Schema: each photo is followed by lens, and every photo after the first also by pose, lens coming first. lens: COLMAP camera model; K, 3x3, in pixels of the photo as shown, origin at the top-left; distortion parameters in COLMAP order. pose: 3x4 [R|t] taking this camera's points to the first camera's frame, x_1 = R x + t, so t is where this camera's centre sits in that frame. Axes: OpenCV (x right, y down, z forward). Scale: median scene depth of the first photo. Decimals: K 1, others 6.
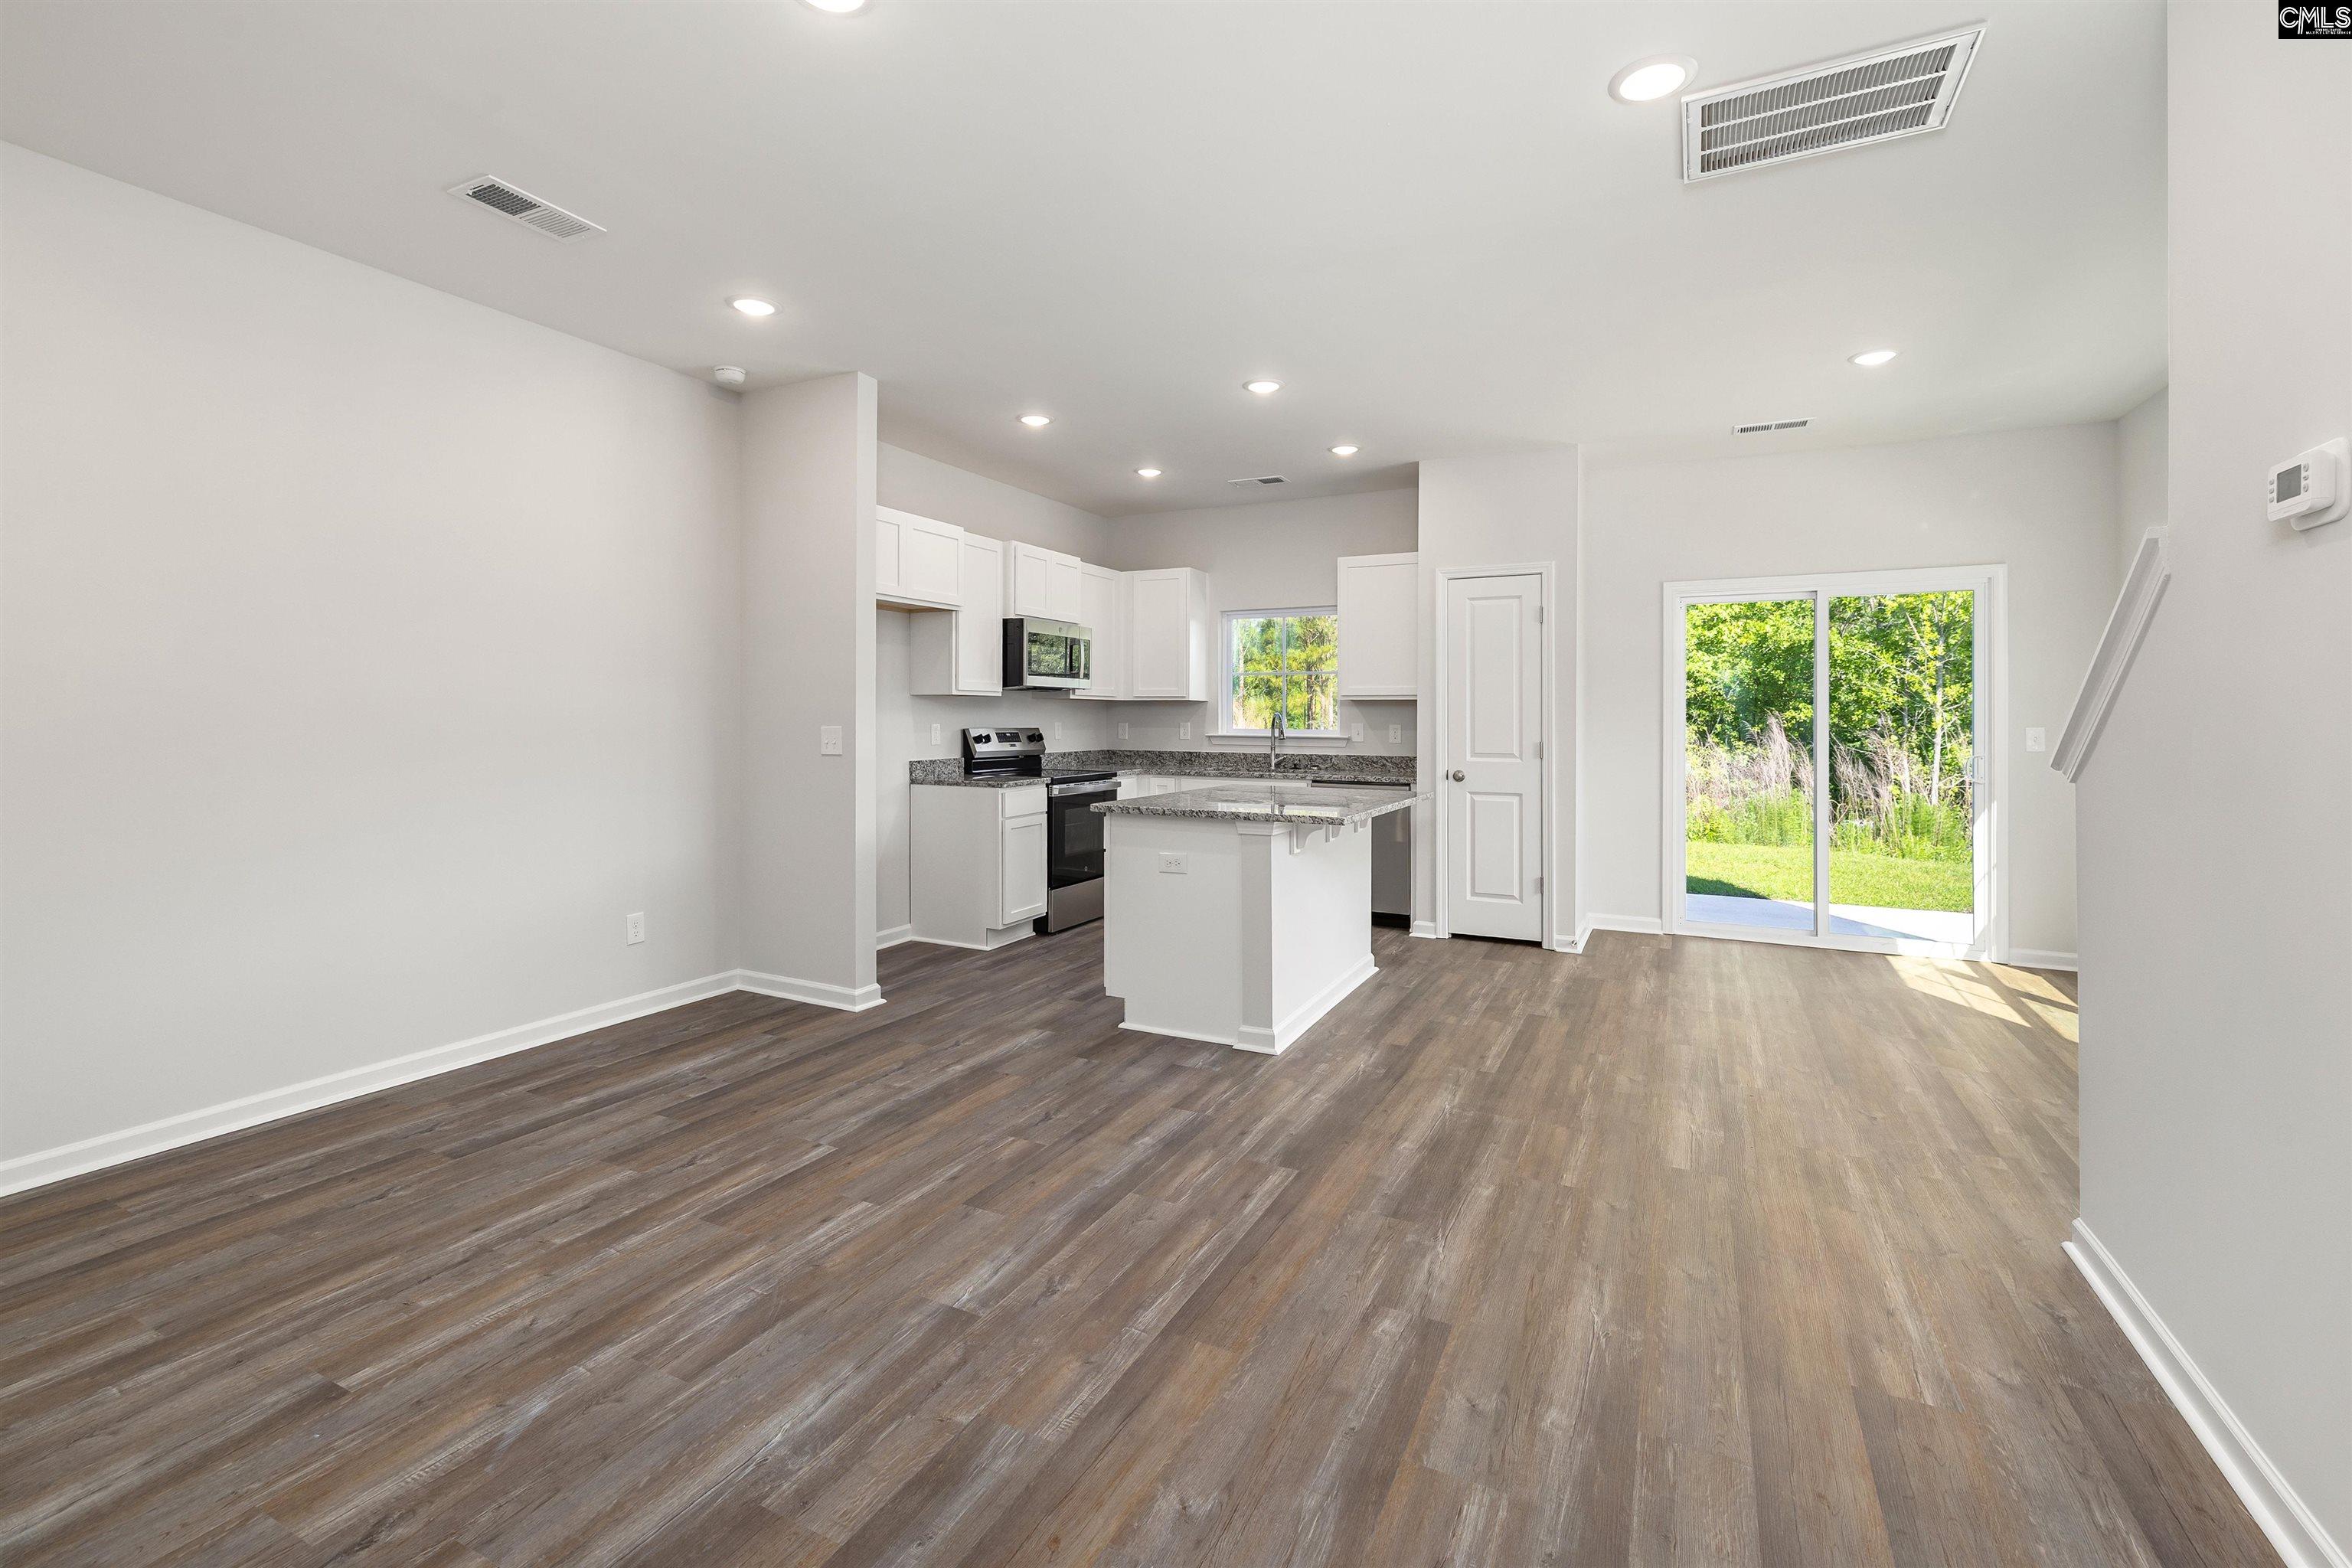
lens RADIAL K [[1015.6, 0, 1169.0], [0, 1015.6, 717.3], [0, 0, 1]] dist [-0.001003, 0.000802]
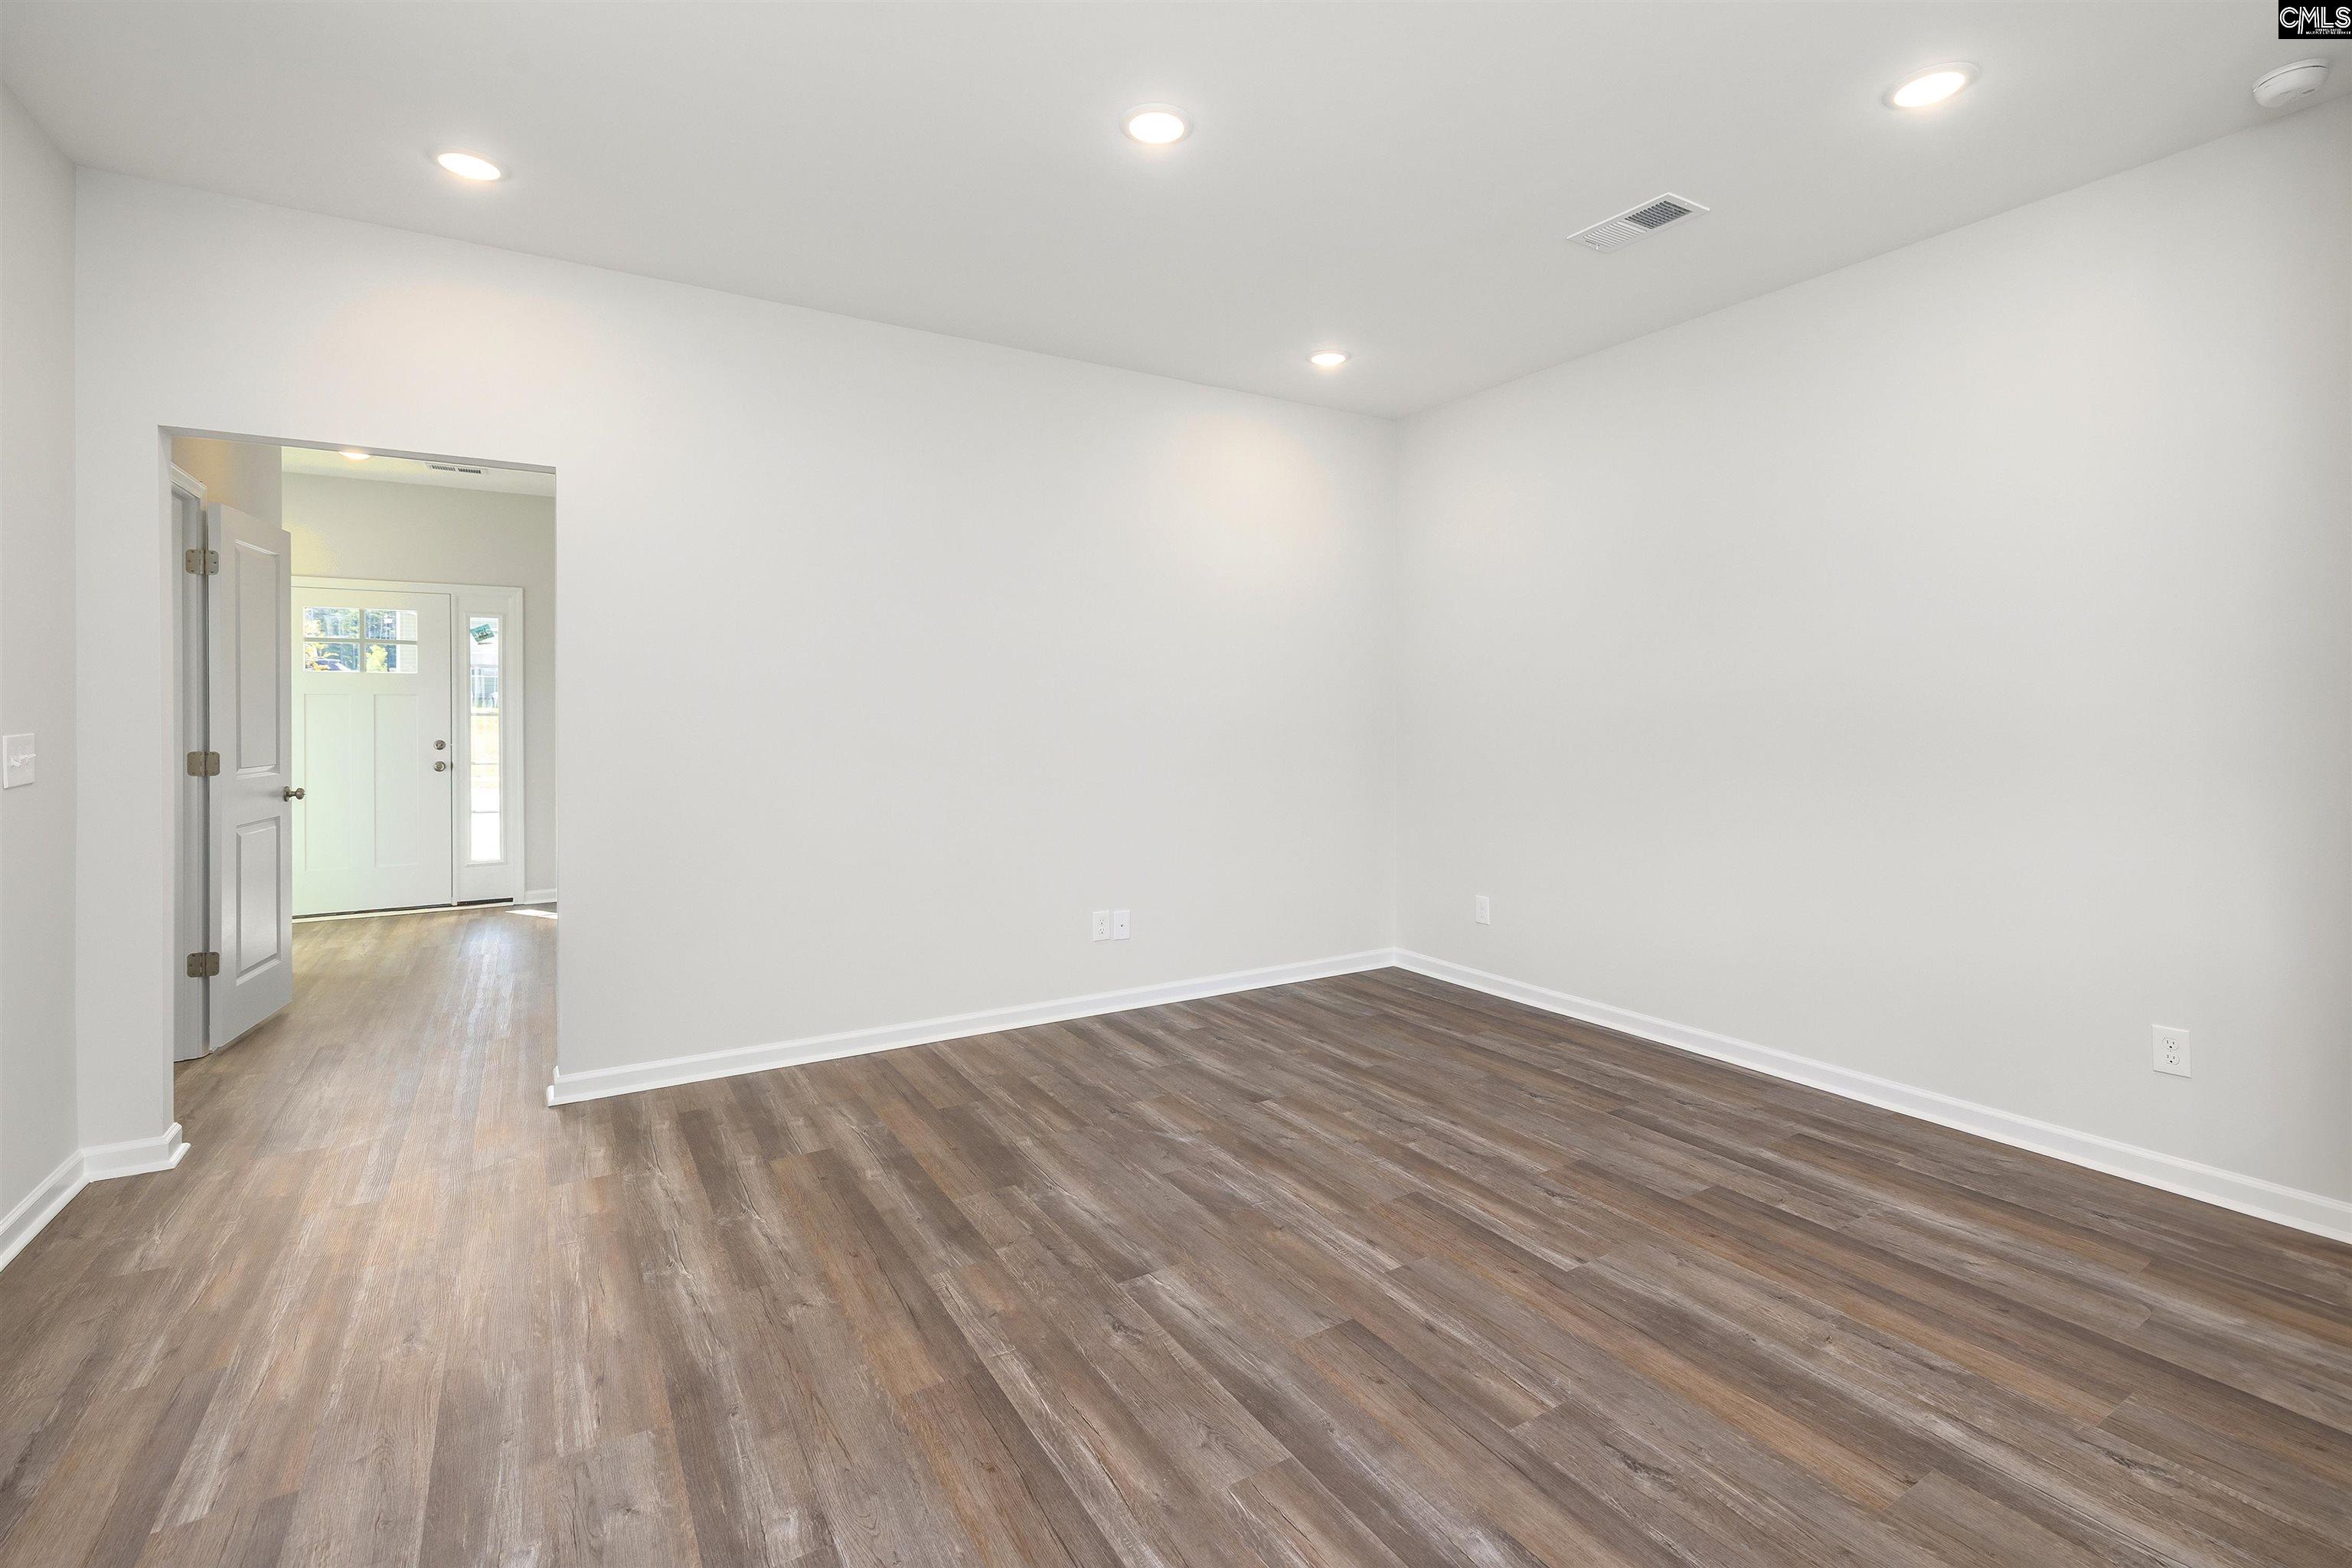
lens RADIAL K [[1072.3, 0, 1200.8], [0, 1072.3, 720.4], [0, 0, 1]] dist [0.001735, 0.000468]
pose [[-0.514569, -0.001237, -0.857448, 0.296396], [-0.002175, 0.999998, -0.000137, 0.002194], [0.857446, 0.001795, -0.514571, 0.670941]]
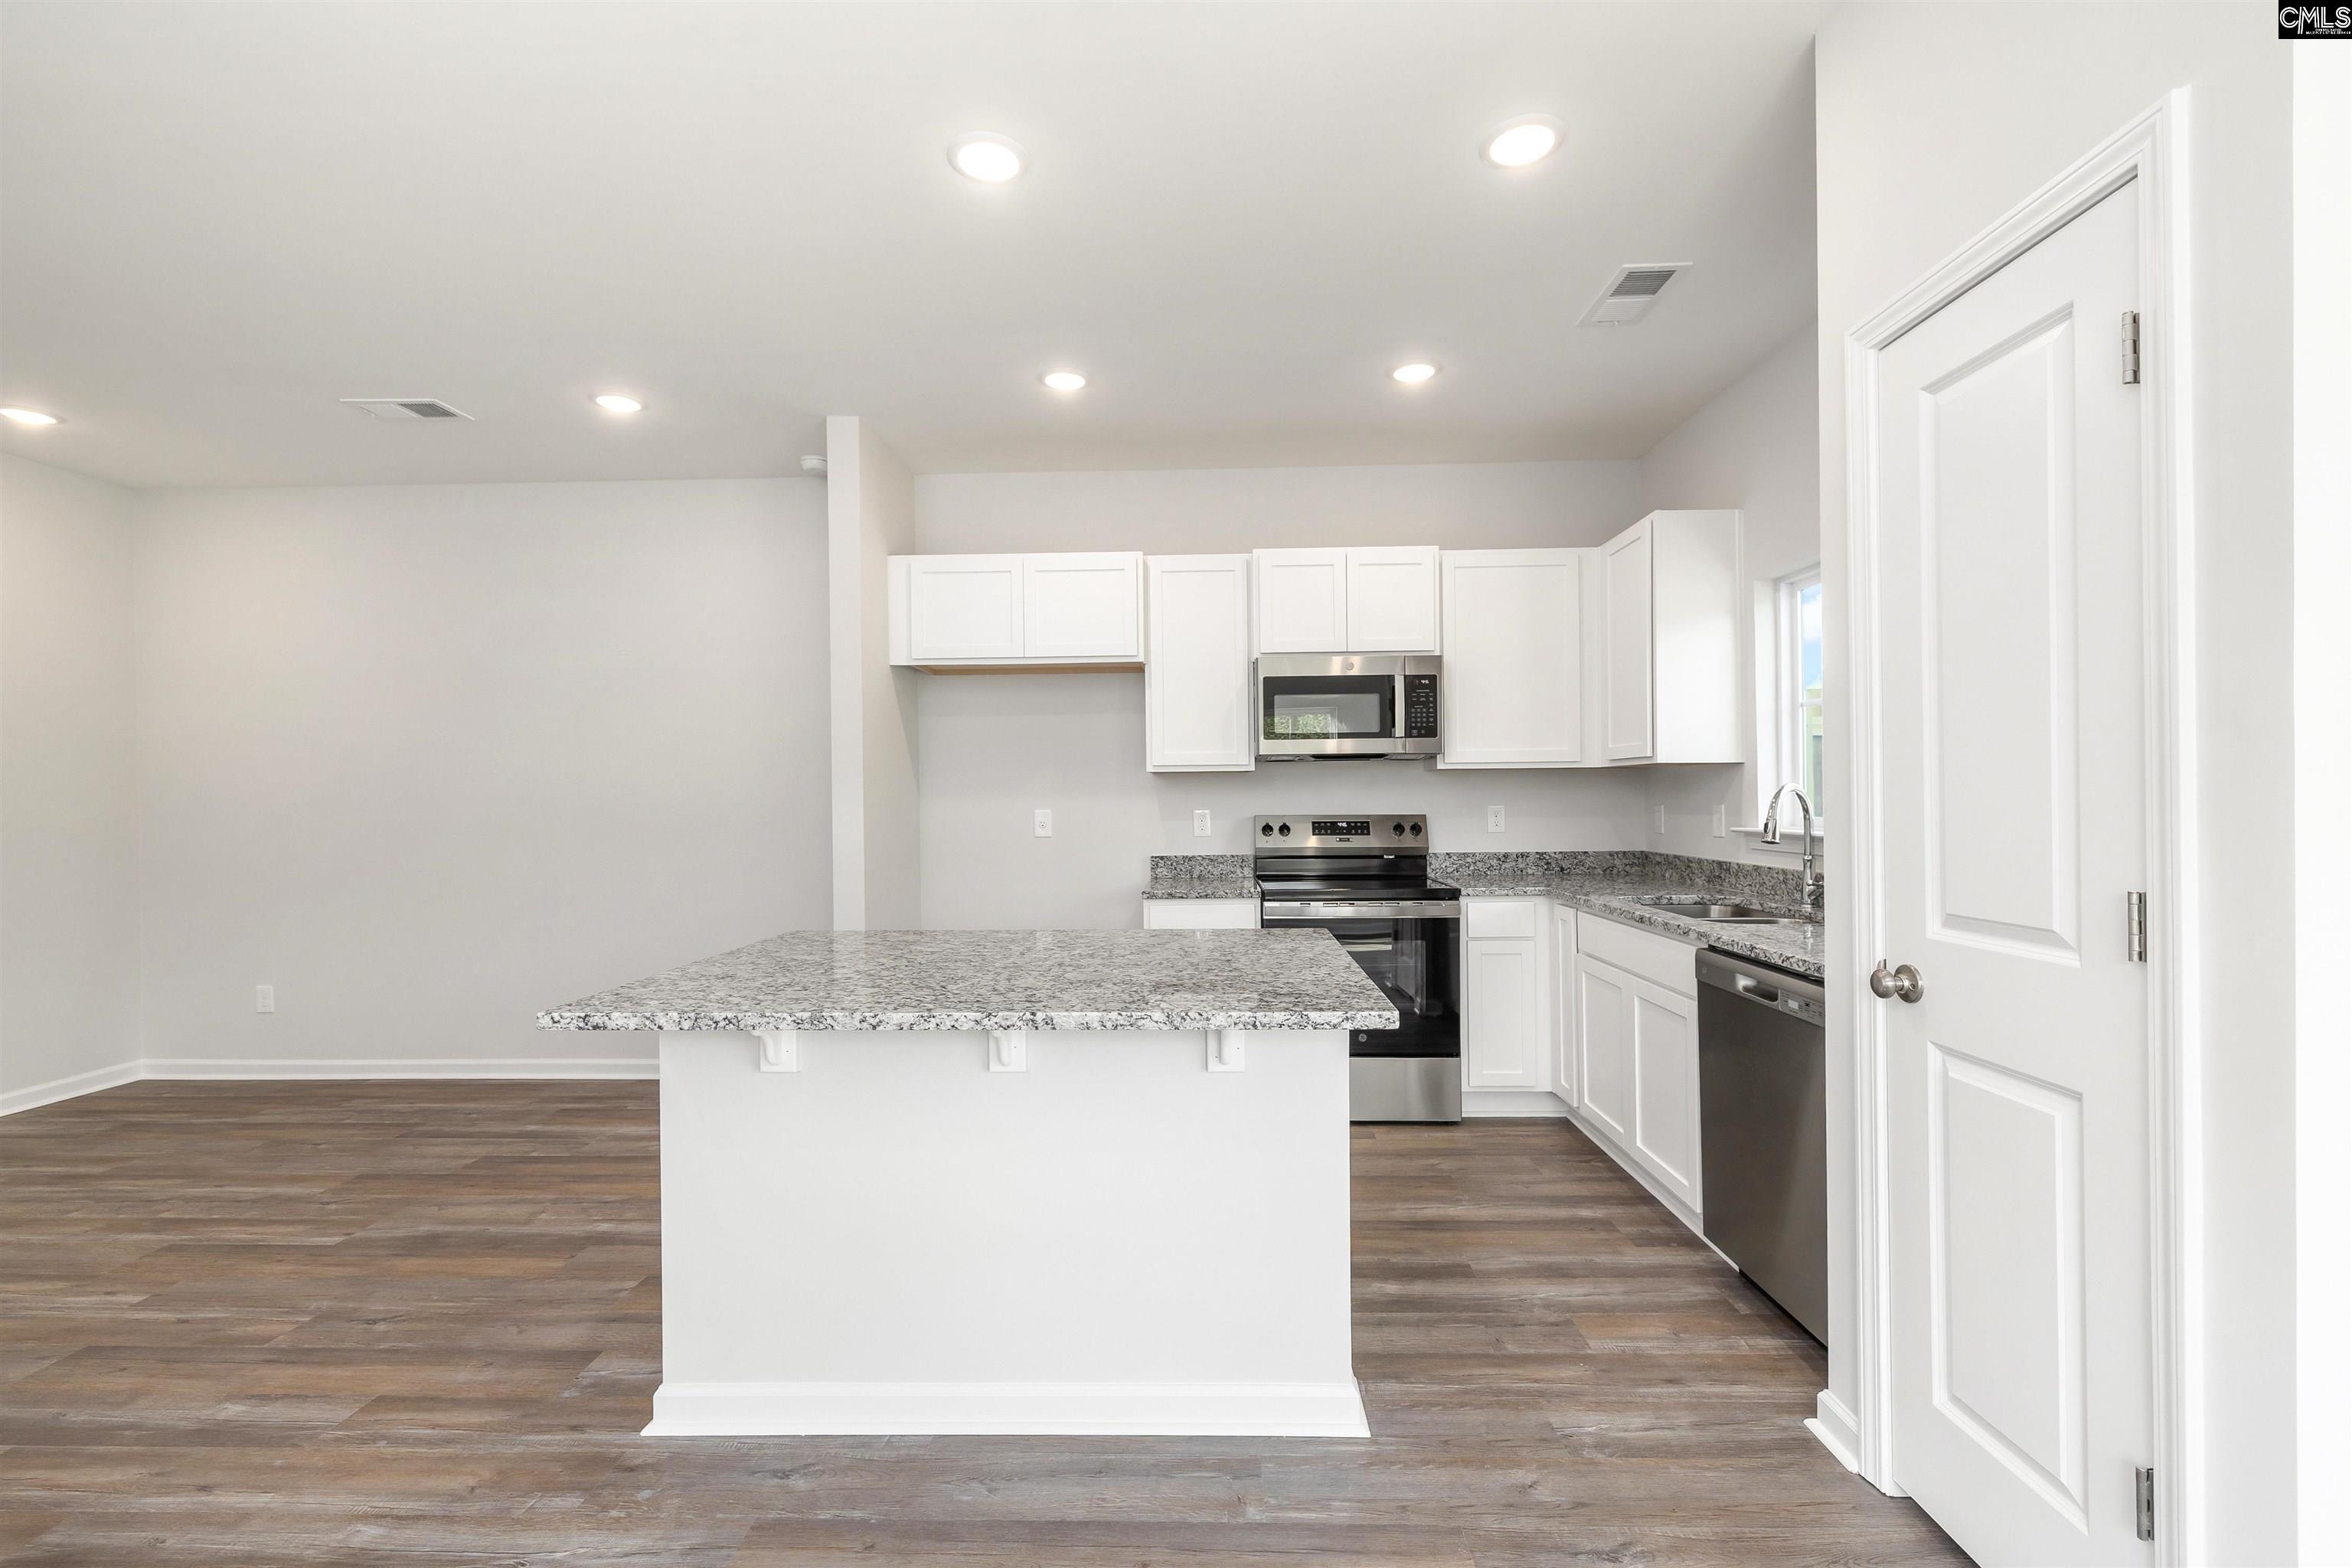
lens RADIAL K [[999.0, 0, 1189.2], [0, 999.0, 801.7], [0, 0, 1]] dist [0.003586, -0.000948]
pose [[0.429957, -0.004451, -0.902839, 0.520313], [0.010971, 0.999940, 0.000294, 0.000783], [0.902783, -0.010031, 0.429980, 0.759494]]
